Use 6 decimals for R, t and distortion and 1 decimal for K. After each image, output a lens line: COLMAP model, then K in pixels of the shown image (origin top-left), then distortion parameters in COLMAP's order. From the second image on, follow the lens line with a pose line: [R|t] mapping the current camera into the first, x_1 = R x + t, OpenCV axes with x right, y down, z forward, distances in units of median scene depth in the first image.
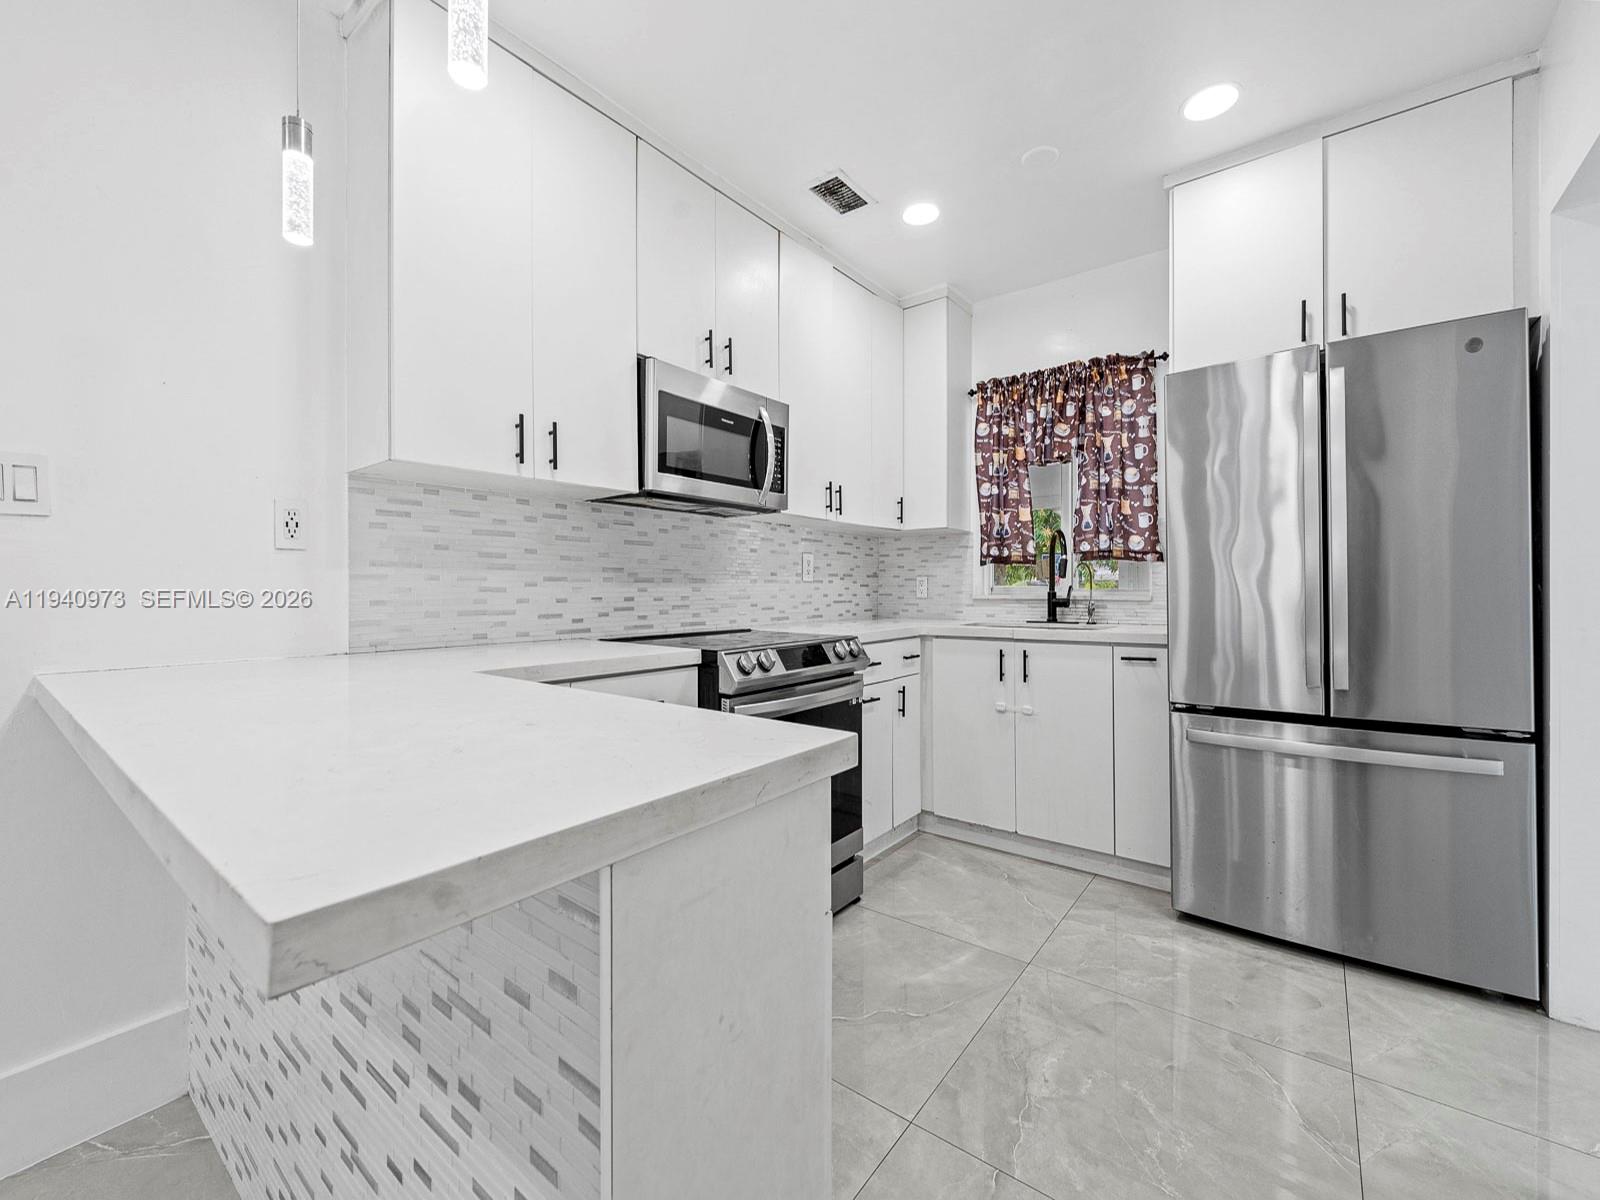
lens RADIAL K [[657.0, 0, 801.4], [0, 657.0, 585.7], [0, 0, 1]] dist [0.000797, -0.000753]
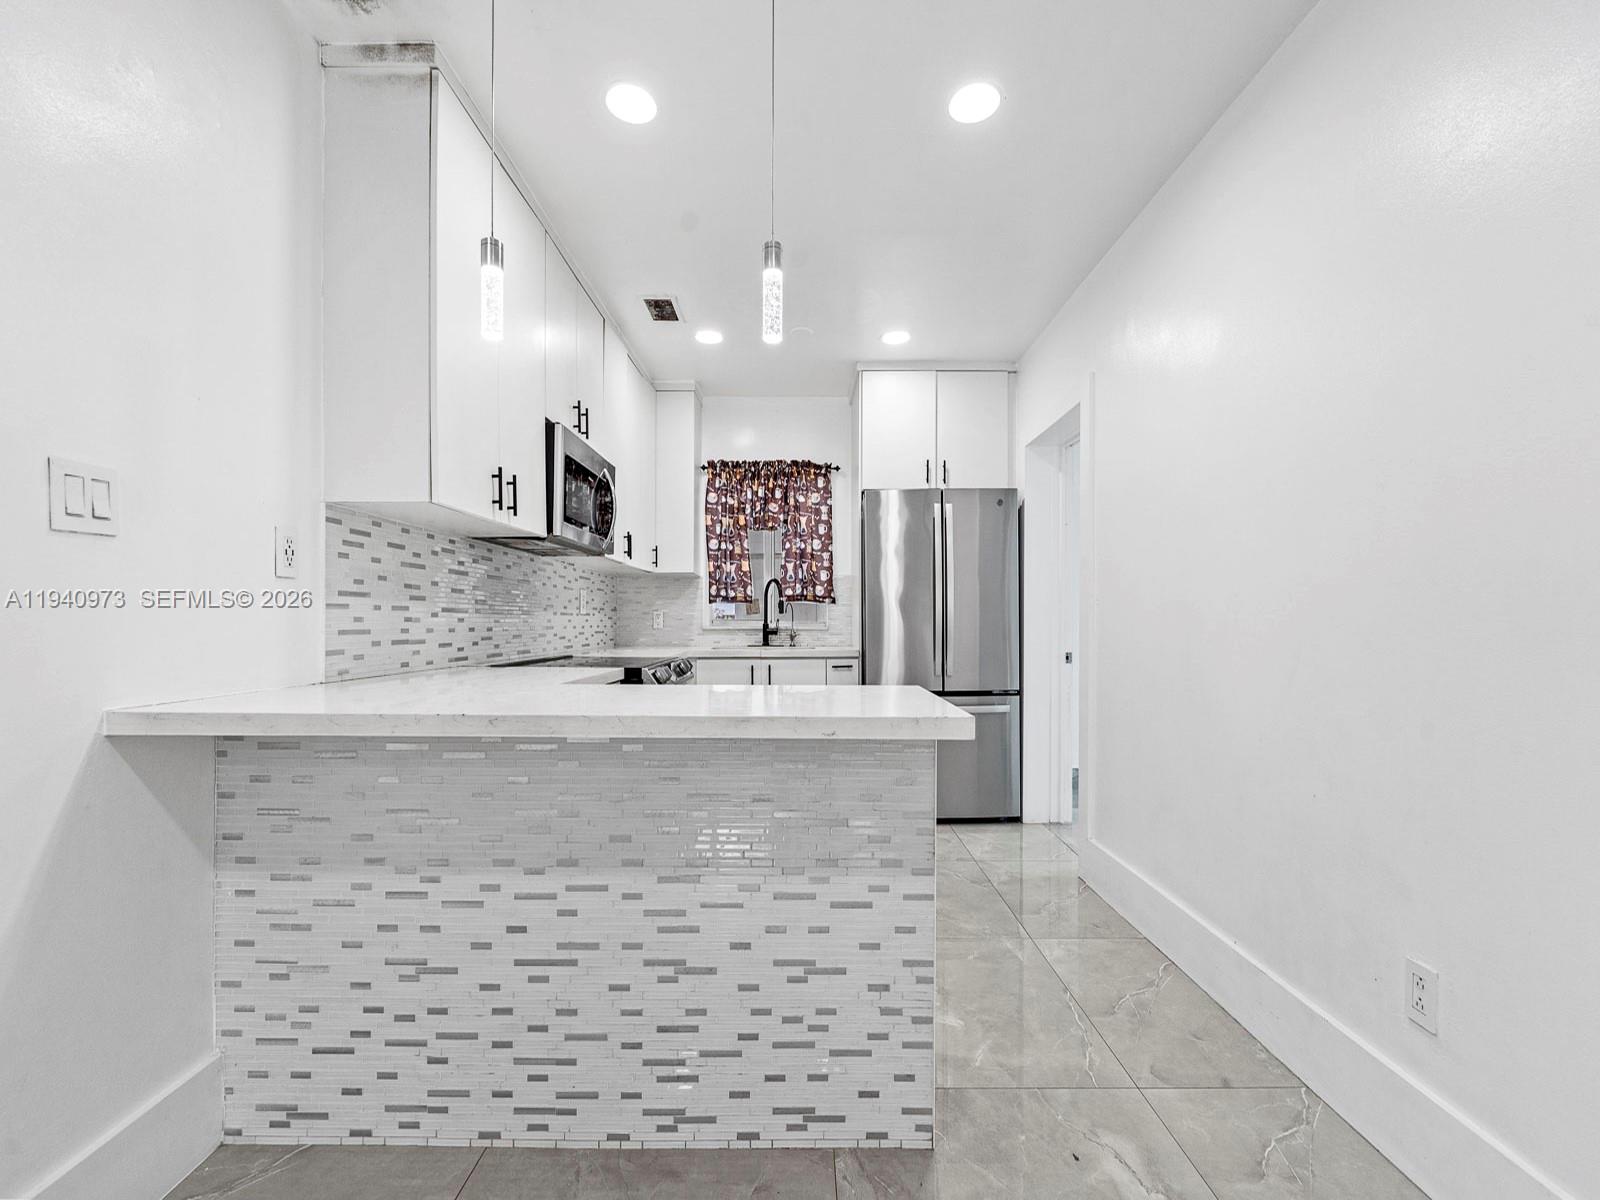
lens RADIAL K [[657.0, 0, 795.5], [0, 657.0, 616.6], [0, 0, 1]] dist [0.000797, -0.000753]
pose [[0.791552, 0.008783, 0.611039, -0.439338], [-0.006703, 0.999961, -0.005691, 0.002085], [-0.611065, 0.000409, 0.791580, -0.138249]]
